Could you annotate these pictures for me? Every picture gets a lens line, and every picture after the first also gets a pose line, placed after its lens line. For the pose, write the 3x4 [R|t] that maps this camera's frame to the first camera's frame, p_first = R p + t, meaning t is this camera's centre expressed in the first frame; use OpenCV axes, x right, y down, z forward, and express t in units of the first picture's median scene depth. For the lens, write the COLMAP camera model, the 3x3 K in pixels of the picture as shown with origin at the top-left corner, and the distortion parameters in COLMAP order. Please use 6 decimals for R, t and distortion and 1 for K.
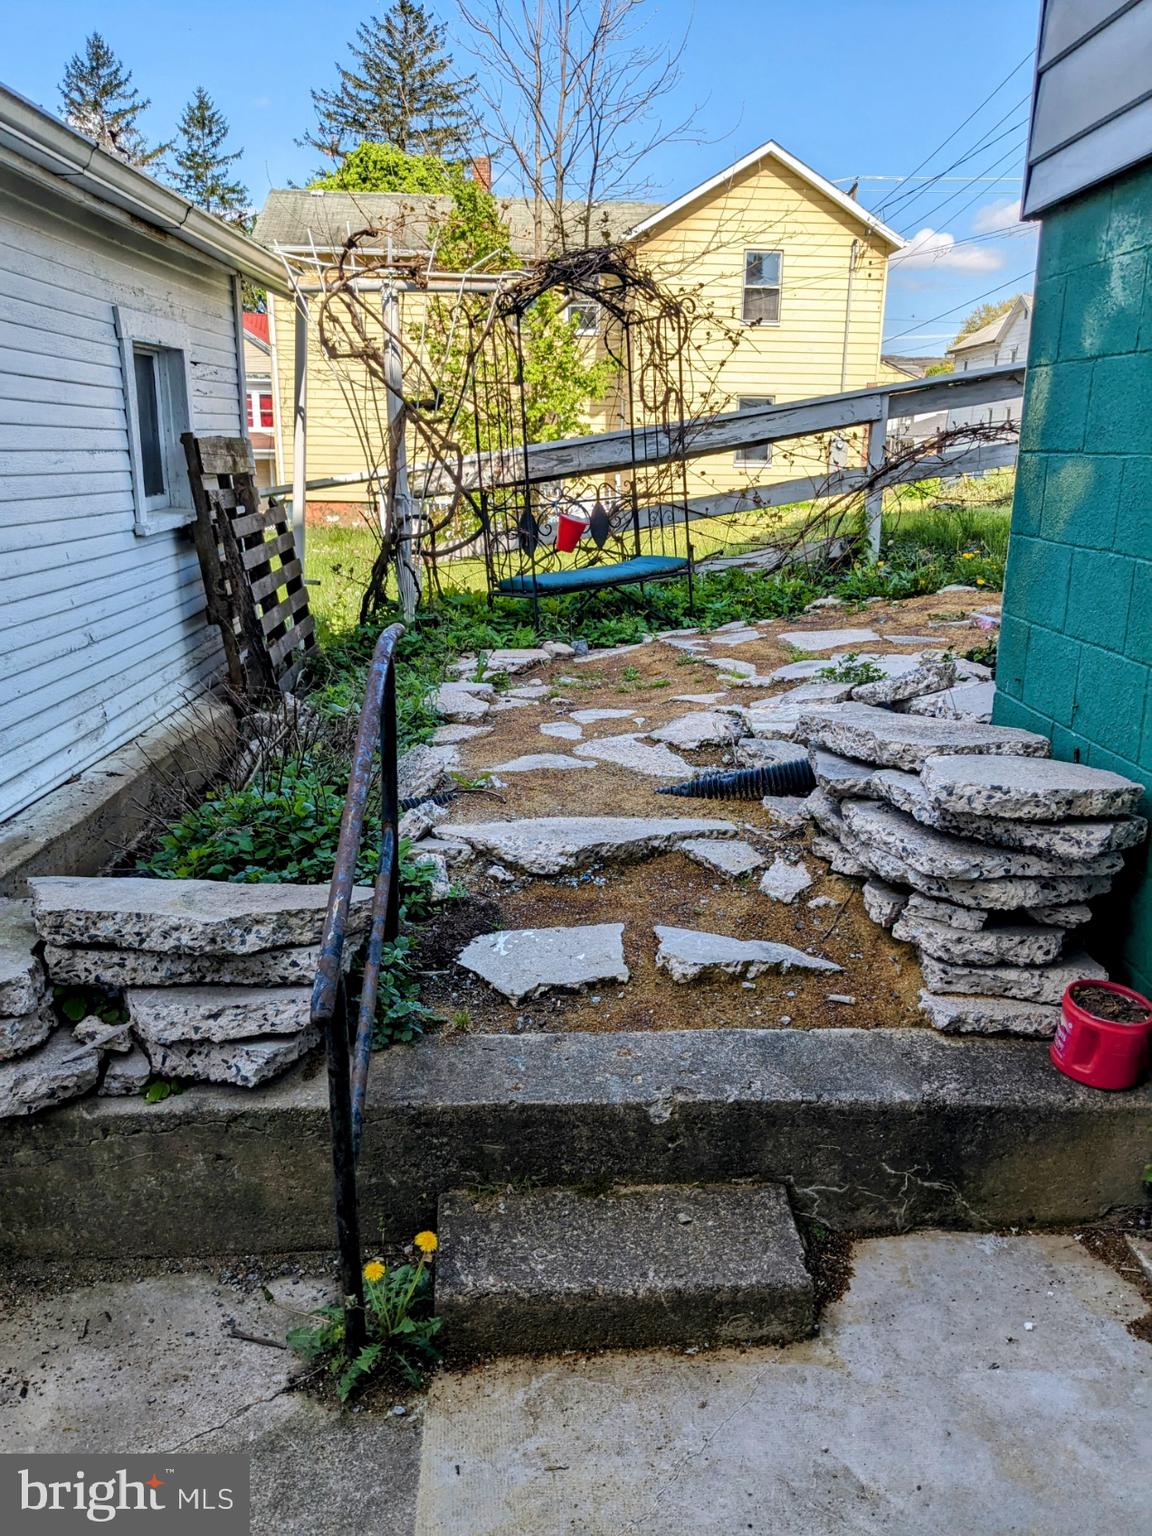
lens RADIAL K [[1223.5, 0, 582.2], [0, 1223.5, 770.2], [0, 0, 1]] dist [0.017390, -0.007465]
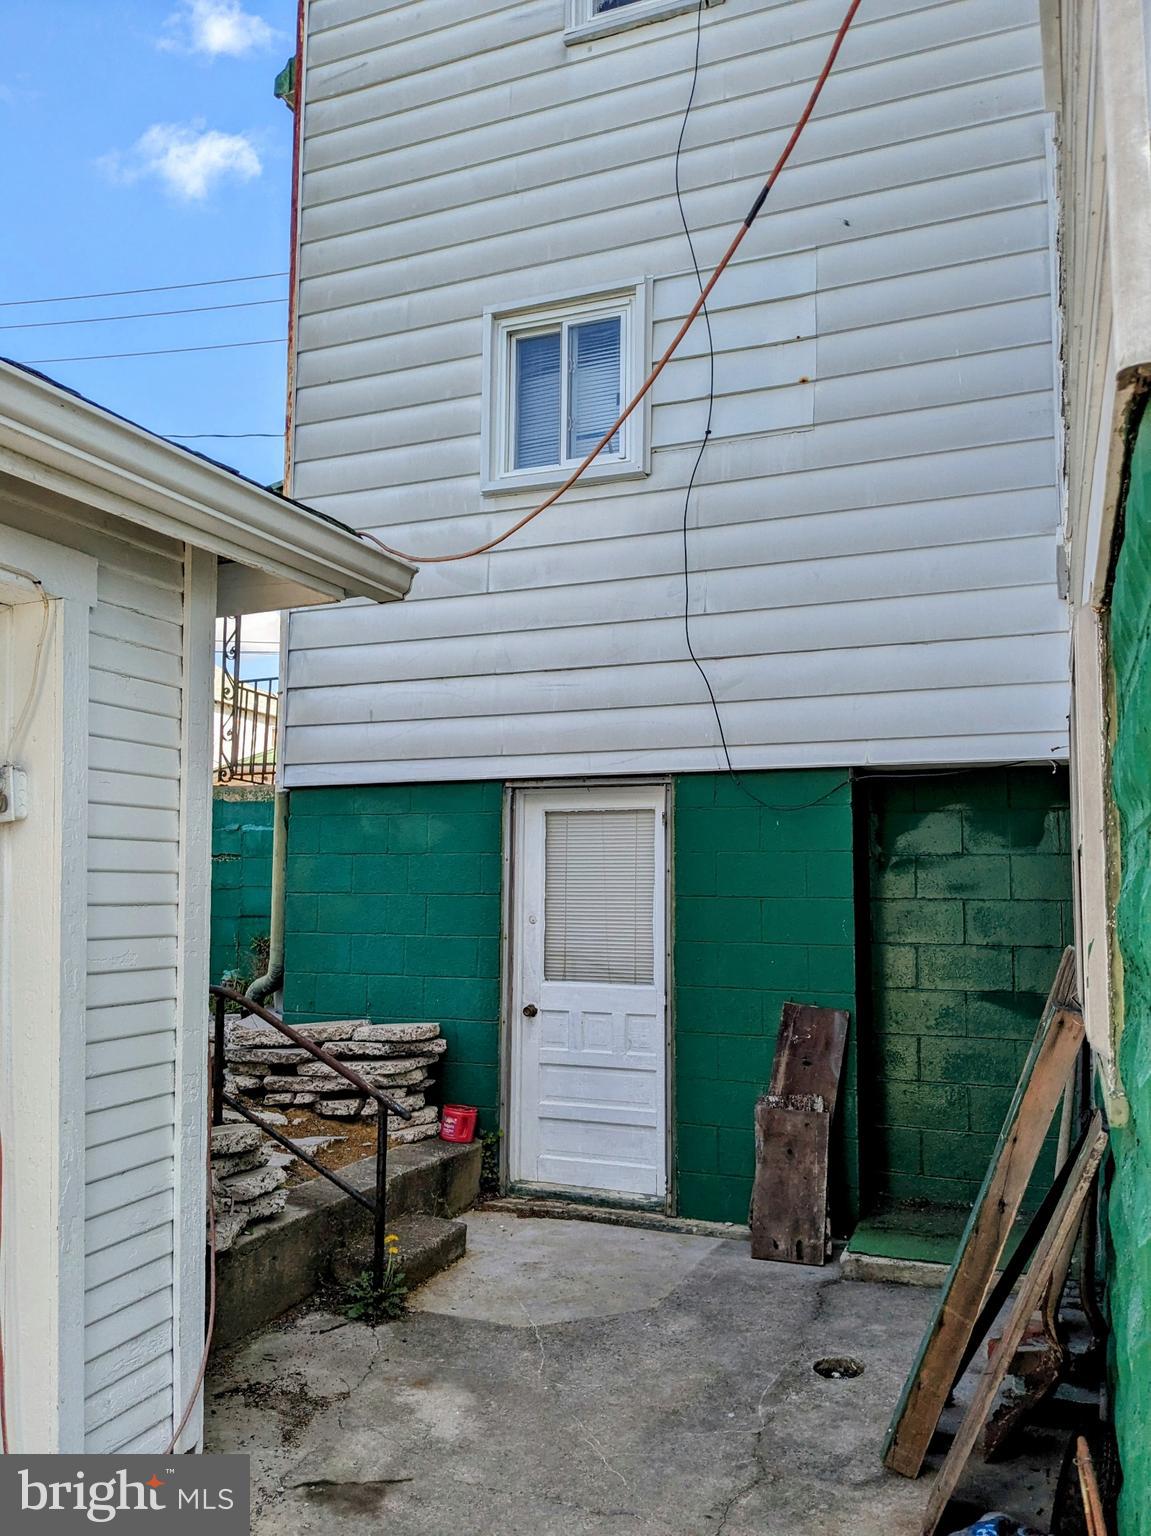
lens RADIAL K [[1223.5, 0, 573.1], [0, 1223.5, 772.3], [0, 0, 1]] dist [0.017390, -0.007465]
pose [[0.398056, 0.085908, 0.913330, -0.524695], [0.227227, 0.955347, -0.188892, 0.017461], [-0.888774, 0.282723, 0.360761, -0.083218]]
